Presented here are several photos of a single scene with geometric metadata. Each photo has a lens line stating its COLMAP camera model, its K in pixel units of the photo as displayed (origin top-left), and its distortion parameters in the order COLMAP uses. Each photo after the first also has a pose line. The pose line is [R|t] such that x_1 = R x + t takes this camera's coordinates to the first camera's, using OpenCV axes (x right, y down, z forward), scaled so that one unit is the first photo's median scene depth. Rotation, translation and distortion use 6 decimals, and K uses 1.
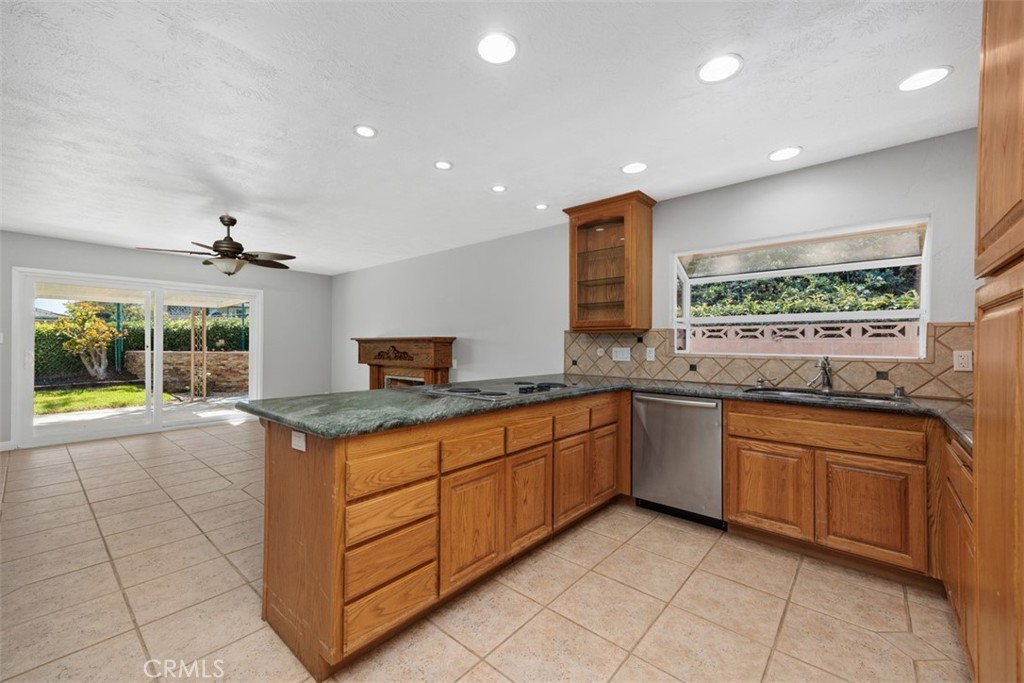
lens RADIAL K [[408.6, 0, 506.2], [0, 408.6, 343.8], [0, 0, 1]] dist [0.024690, -0.000292]
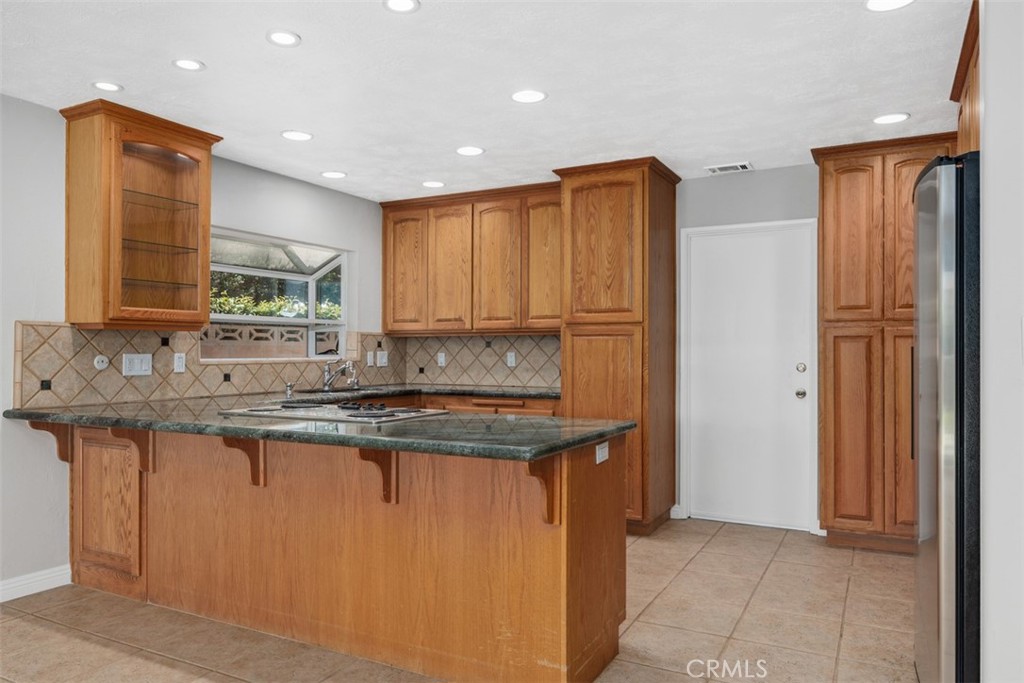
lens RADIAL K [[707.6, 0, 513.7], [0, 707.6, 346.2], [0, 0, 1]] dist [0.010667, 0.002689]
pose [[-0.241606, -0.003063, 0.970369, -1.022477], [-0.003582, 0.999991, 0.002265, -0.007354], [-0.970368, -0.002929, -0.241615, 0.804984]]
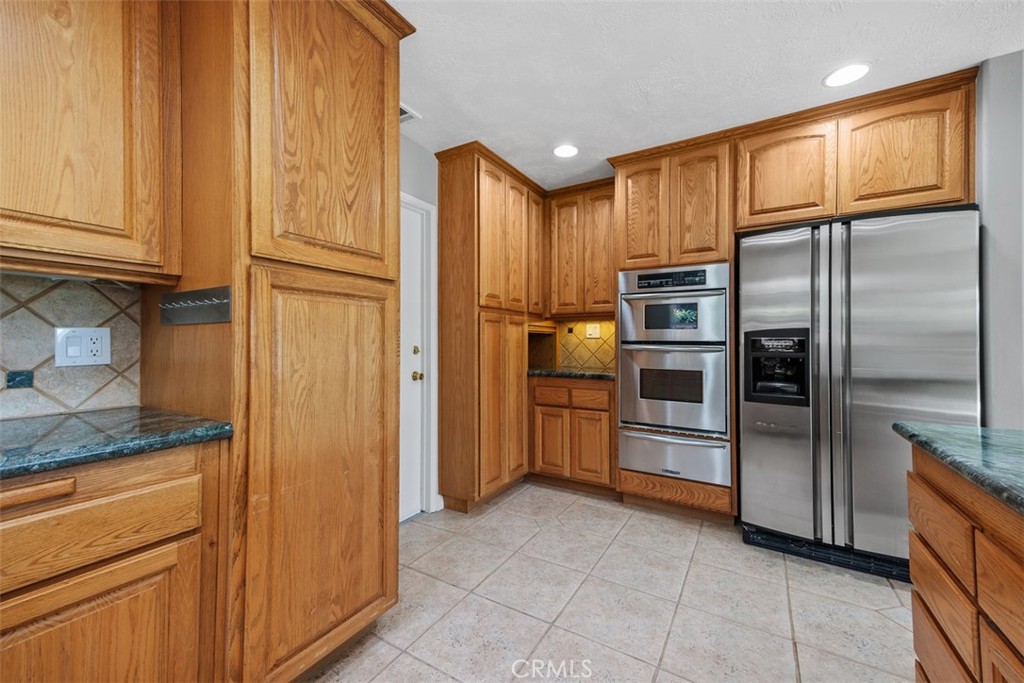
lens RADIAL K [[408.6, 0, 517.8], [0, 408.6, 337.2], [0, 0, 1]] dist [0.024690, -0.000292]
pose [[-0.983584, -0.013271, -0.179960, 0.225035], [-0.010546, 0.999815, -0.016093, 0.023291], [0.180140, -0.013931, -0.983542, 0.743329]]
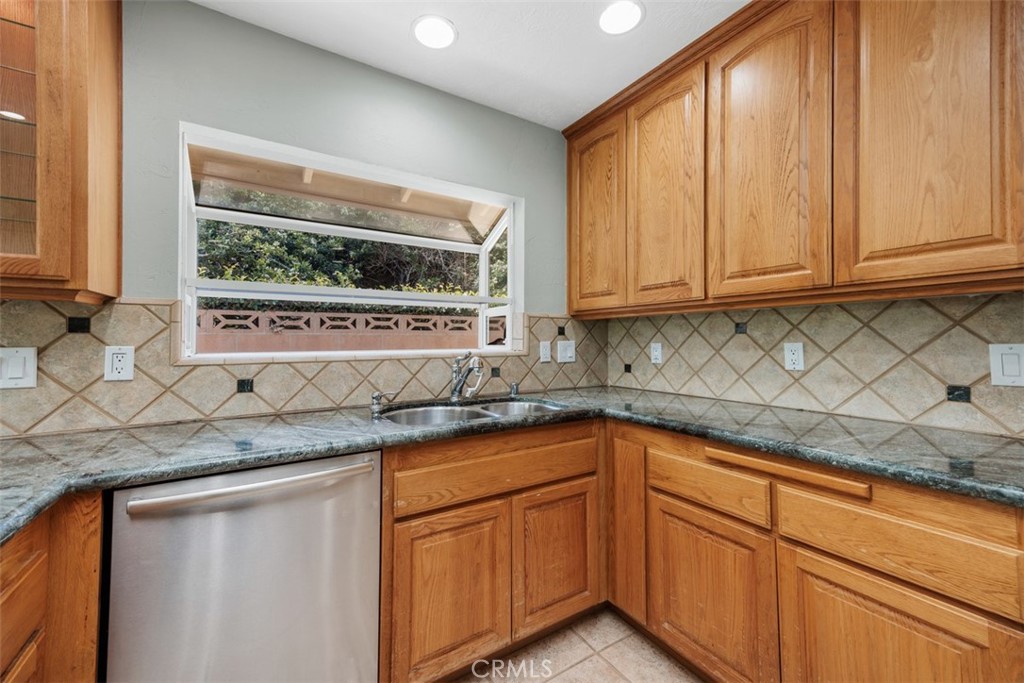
lens RADIAL K [[408.6, 0, 510.0], [0, 408.6, 333.2], [0, 0, 1]] dist [0.024690, -0.000292]
pose [[0.283639, 0.006586, 0.958909, 0.086763], [0.004757, 0.999954, -0.008275, 0.002947], [-0.958919, 0.006909, 0.283595, 0.581168]]
